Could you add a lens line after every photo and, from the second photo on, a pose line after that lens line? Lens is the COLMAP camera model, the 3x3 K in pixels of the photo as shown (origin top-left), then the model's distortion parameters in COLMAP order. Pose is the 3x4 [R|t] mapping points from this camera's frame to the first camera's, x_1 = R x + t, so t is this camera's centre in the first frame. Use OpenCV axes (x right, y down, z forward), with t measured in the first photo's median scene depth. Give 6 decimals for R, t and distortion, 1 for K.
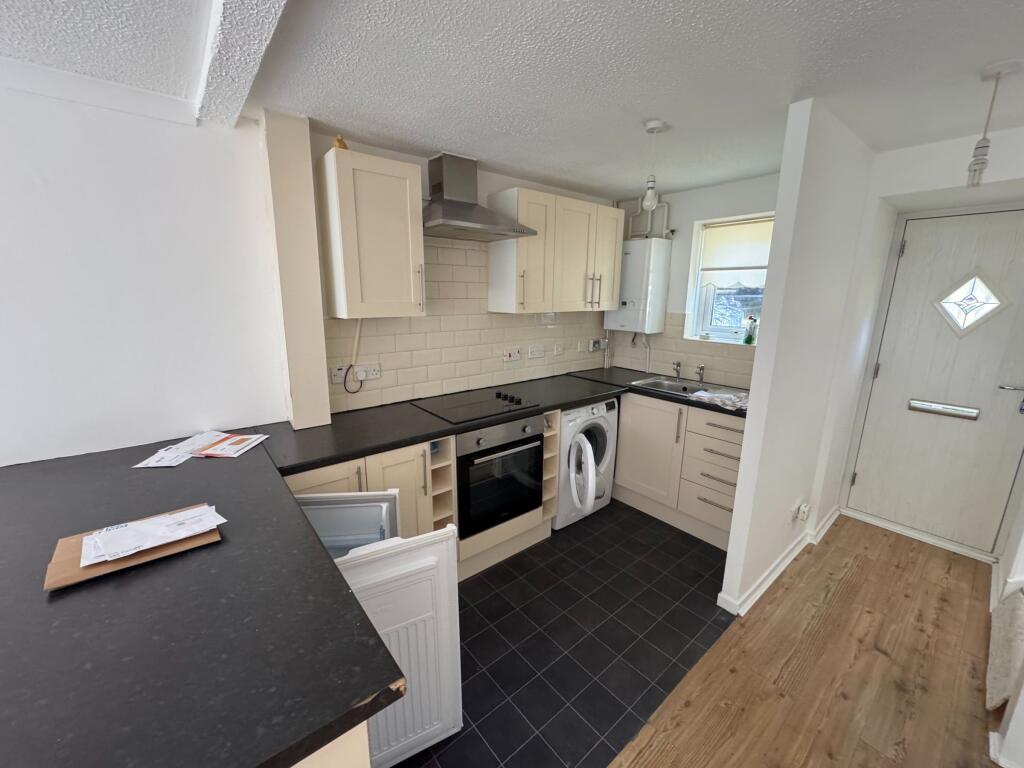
lens RADIAL K [[408.6, 0, 512.0], [0, 408.6, 384.0], [0, 0, 1]] dist [-0.001782, -0.000170]
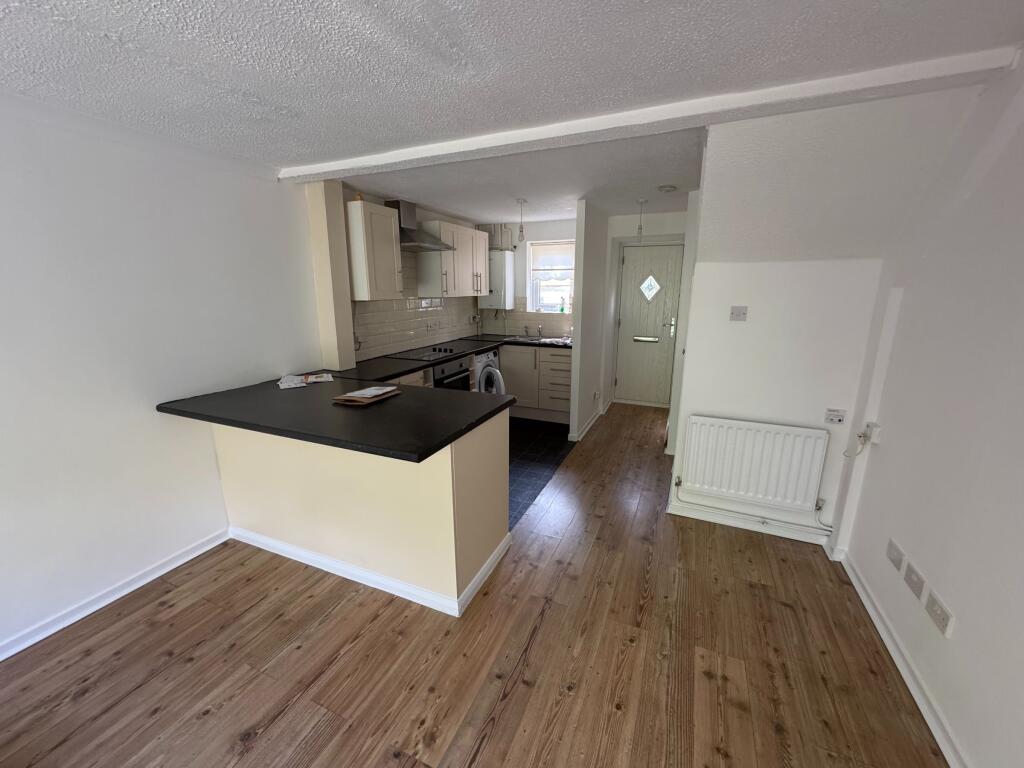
lens RADIAL K [[408.6, 0, 512.0], [0, 408.6, 384.0], [0, 0, 1]] dist [-0.001782, -0.000170]
pose [[0.891054, -0.115676, 0.438910, -0.475151], [0.109850, 0.993193, 0.038748, 0.130332], [-0.440404, 0.013687, 0.897695, -0.547078]]
